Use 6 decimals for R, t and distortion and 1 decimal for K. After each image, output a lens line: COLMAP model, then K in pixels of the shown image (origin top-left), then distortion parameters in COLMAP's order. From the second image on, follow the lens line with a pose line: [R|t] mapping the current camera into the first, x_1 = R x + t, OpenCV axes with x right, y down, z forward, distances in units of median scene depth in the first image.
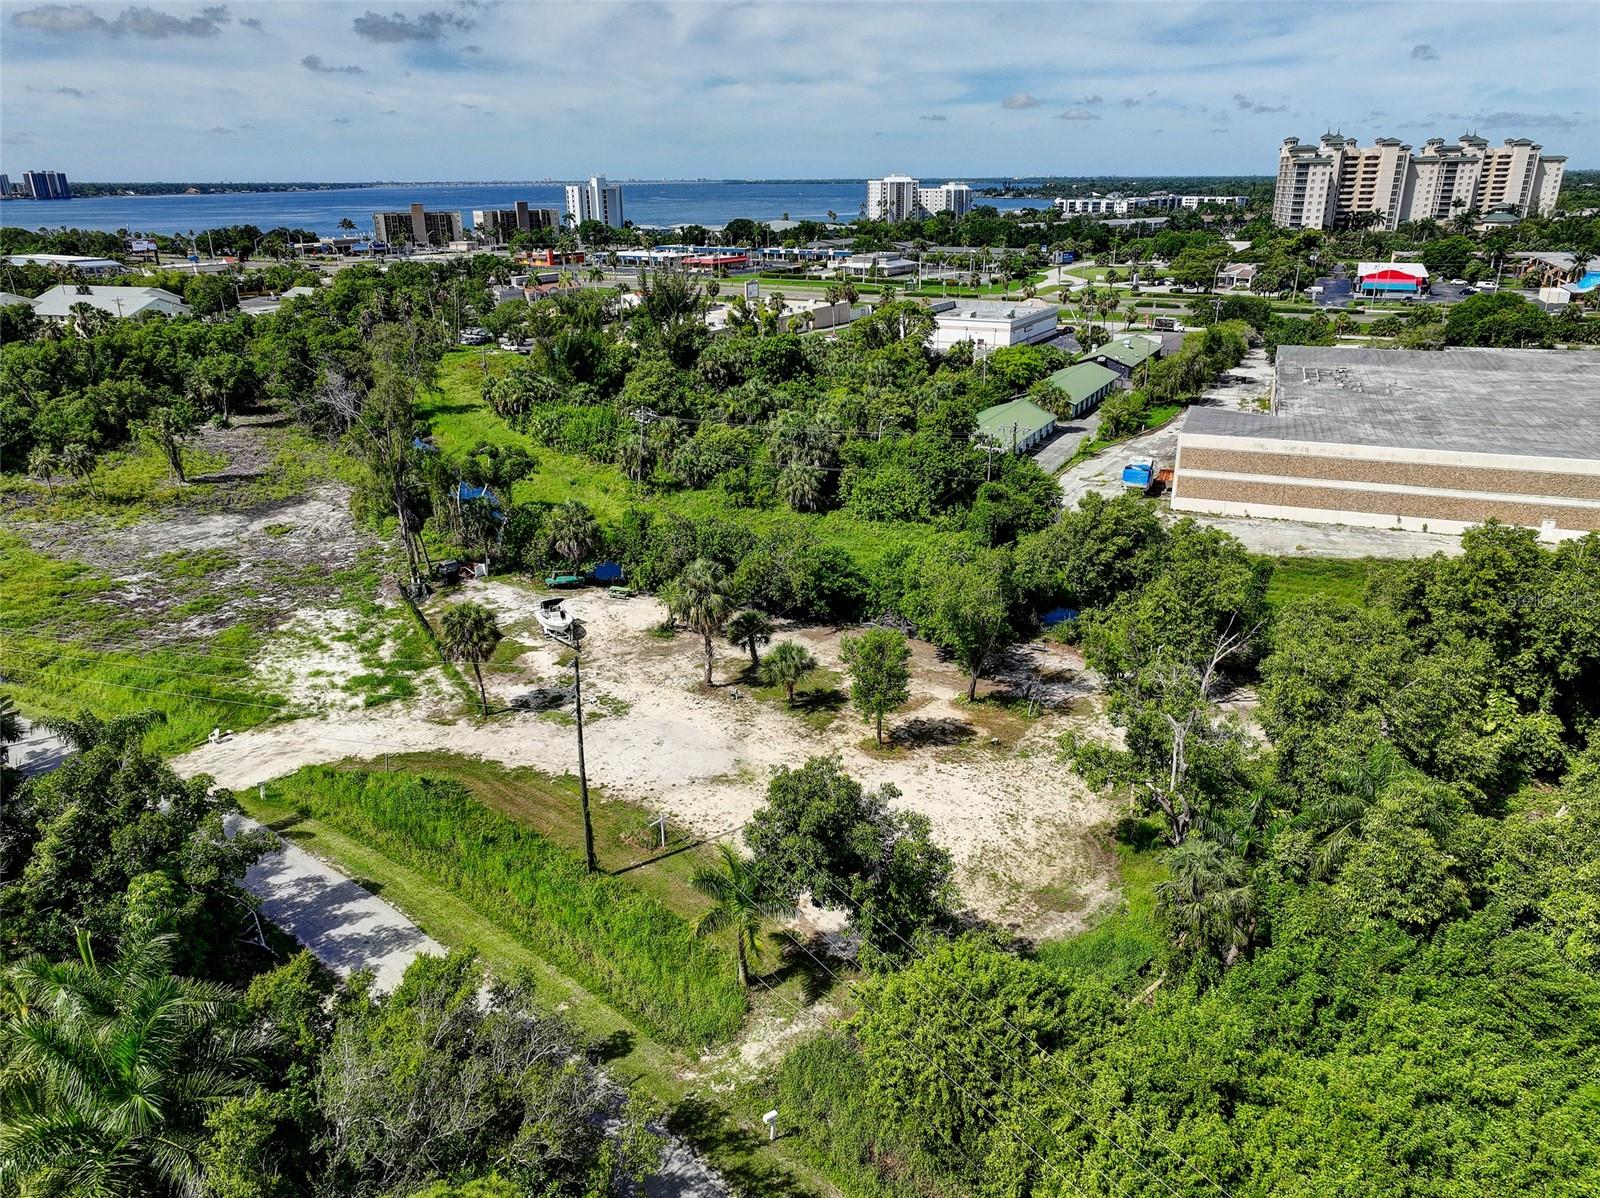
lens RADIAL K [[1118.3, 0, 805.2], [0, 1118.3, 596.8], [0, 0, 1]] dist [-0.001924, 0.020020]
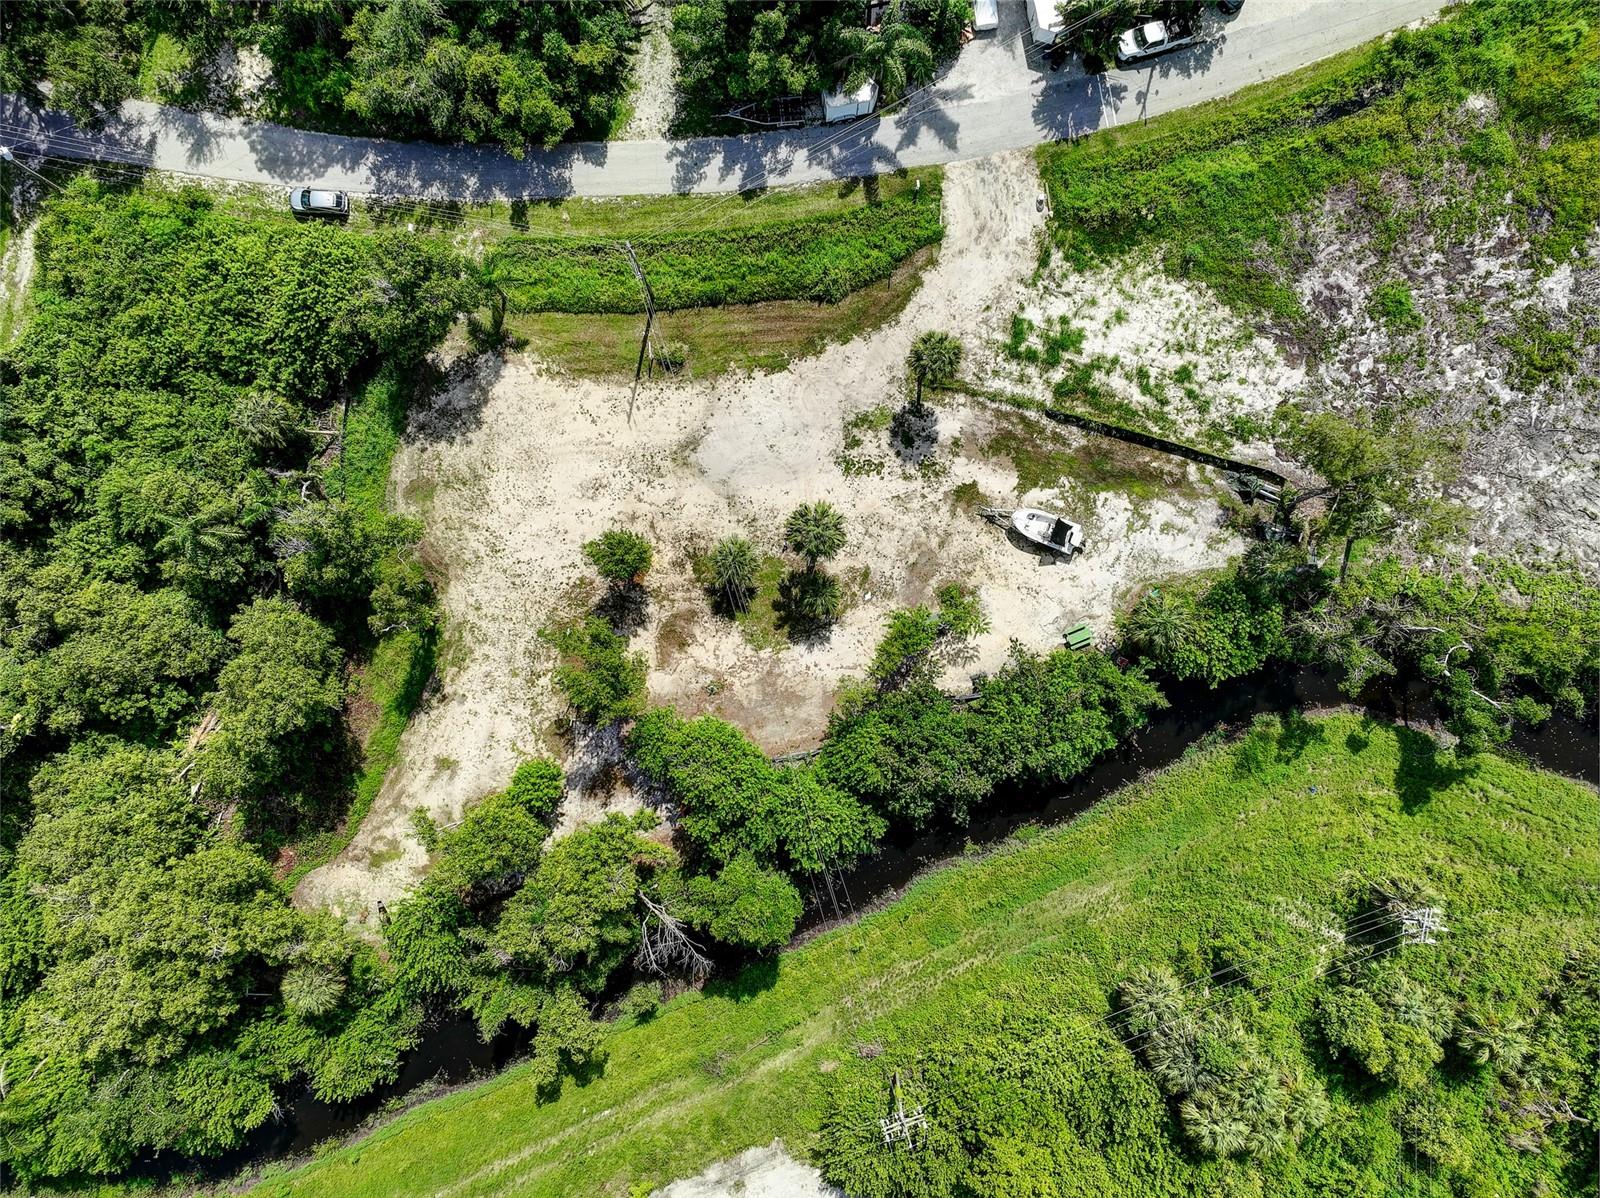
lens RADIAL K [[1118.3, 0, 795.8], [0, 1118.3, 596.4], [0, 0, 1]] dist [-0.001924, 0.020020]
pose [[-0.712818, 0.701335, -0.004445, -0.023102], [-0.239232, -0.237182, 0.941548, -0.820387], [0.659286, 0.672216, 0.336850, 0.549349]]
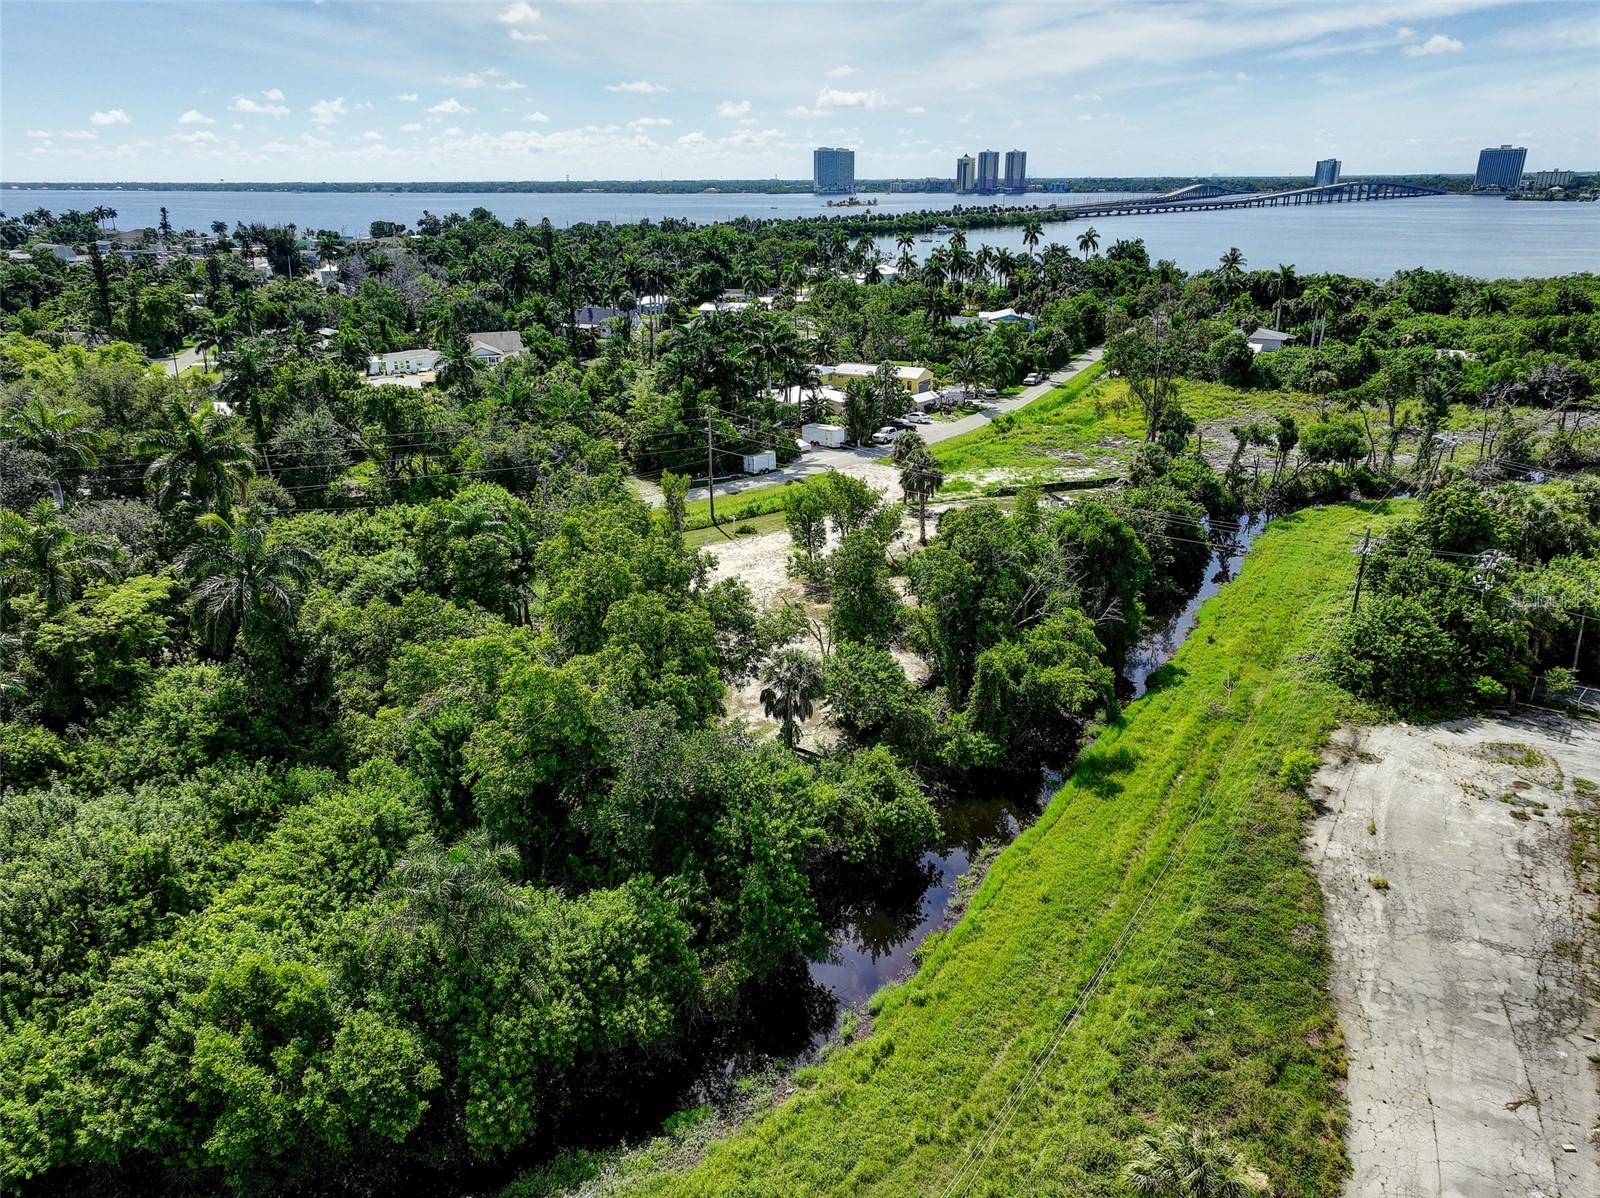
lens RADIAL K [[1118.3, 0, 808.3], [0, 1118.3, 599.7], [0, 0, 1]] dist [-0.001924, 0.020020]
pose [[-0.197329, 0.353133, -0.914526, 1.053905], [-0.337199, 0.851499, 0.401554, -0.313535], [0.920520, 0.387616, -0.048949, 0.815665]]
